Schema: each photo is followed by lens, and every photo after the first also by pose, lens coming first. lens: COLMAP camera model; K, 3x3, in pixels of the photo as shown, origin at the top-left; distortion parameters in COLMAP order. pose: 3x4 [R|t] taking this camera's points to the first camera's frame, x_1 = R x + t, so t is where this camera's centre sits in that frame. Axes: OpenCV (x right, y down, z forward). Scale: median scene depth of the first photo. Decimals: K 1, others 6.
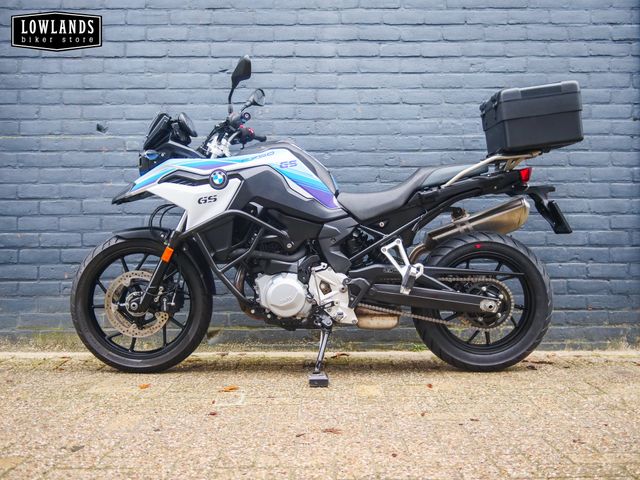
lens RADIAL K [[737.1, 0, 318.8], [0, 737.1, 241.0], [0, 0, 1]] dist [0.005737, 0.000000]
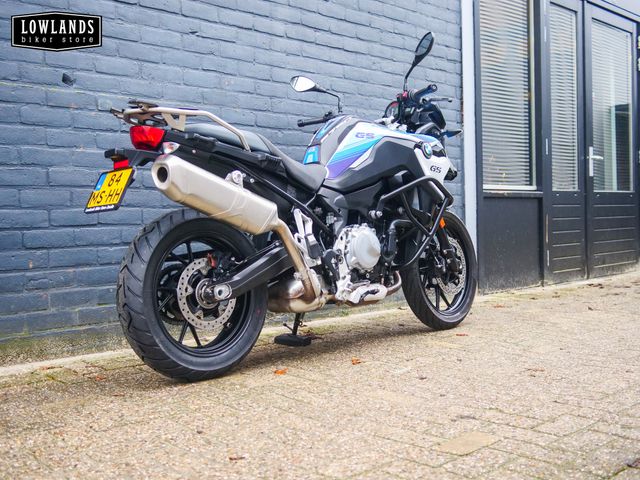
lens RADIAL K [[737.1, 0, 320.9], [0, 737.1, 238.7], [0, 0, 1]] dist [0.005737, 0.000000]
pose [[0.719321, -0.027680, 0.694126, -0.770288], [0.011297, 0.999540, 0.028152, 0.001480], [-0.694586, -0.012409, 0.719303, 0.265476]]
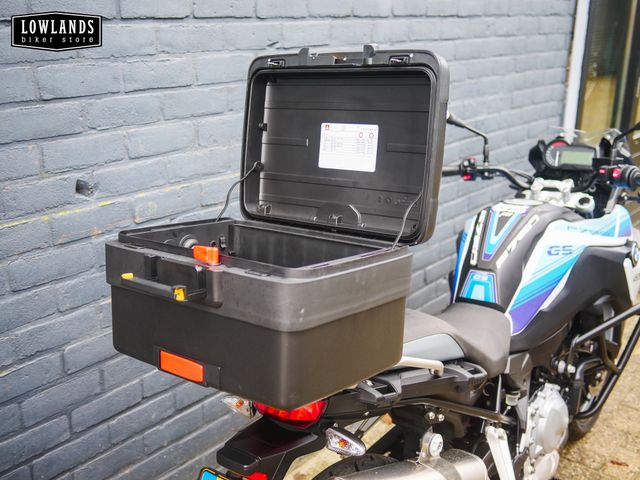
lens RADIAL K [[737.1, 0, 322.5], [0, 737.1, 243.5], [0, 0, 1]] dist [0.005737, 0.000000]
pose [[0.637018, -0.228442, 0.736221, -0.628499], [-0.025135, 0.948416, 0.316032, -0.309023], [-0.770439, -0.219823, 0.598416, 0.720169]]
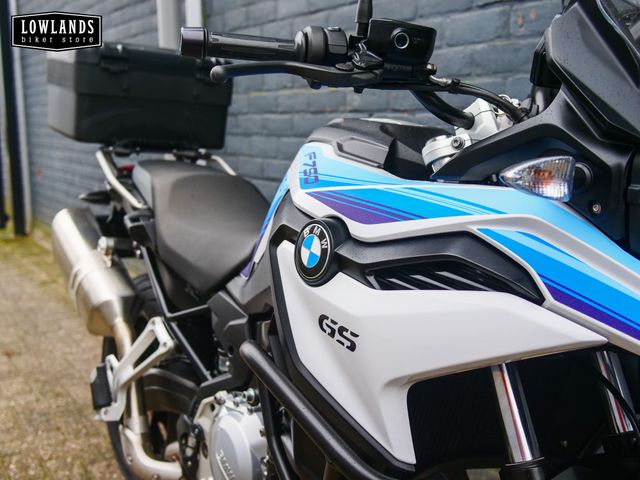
lens RADIAL K [[737.1, 0, 316.6], [0, 737.1, 239.0], [0, 0, 1]] dist [0.005737, 0.000000]
pose [[0.531028, 0.139159, -0.835849, 0.285986], [0.013981, 0.984849, 0.172849, -0.144426], [0.847239, -0.103474, 0.521037, 0.760978]]
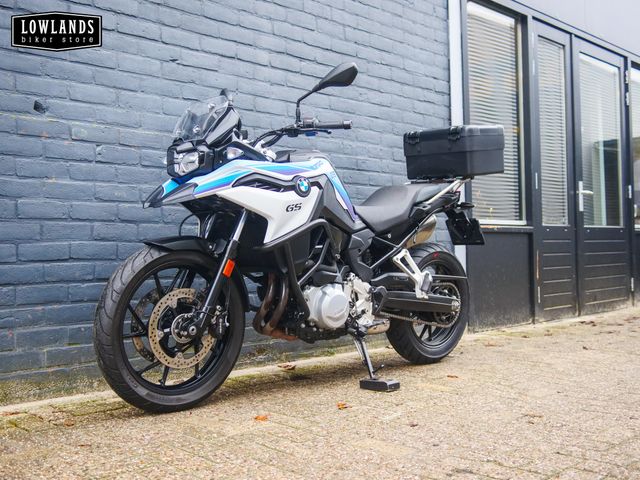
lens RADIAL K [[737.1, 0, 316.3], [0, 737.1, 242.3], [0, 0, 1]] dist [0.005737, 0.000000]
pose [[0.709859, 0.003691, 0.704334, -0.735720], [0.008213, 0.999875, -0.013517, 0.000418], [-0.704296, 0.015380, 0.709740, 0.299635]]
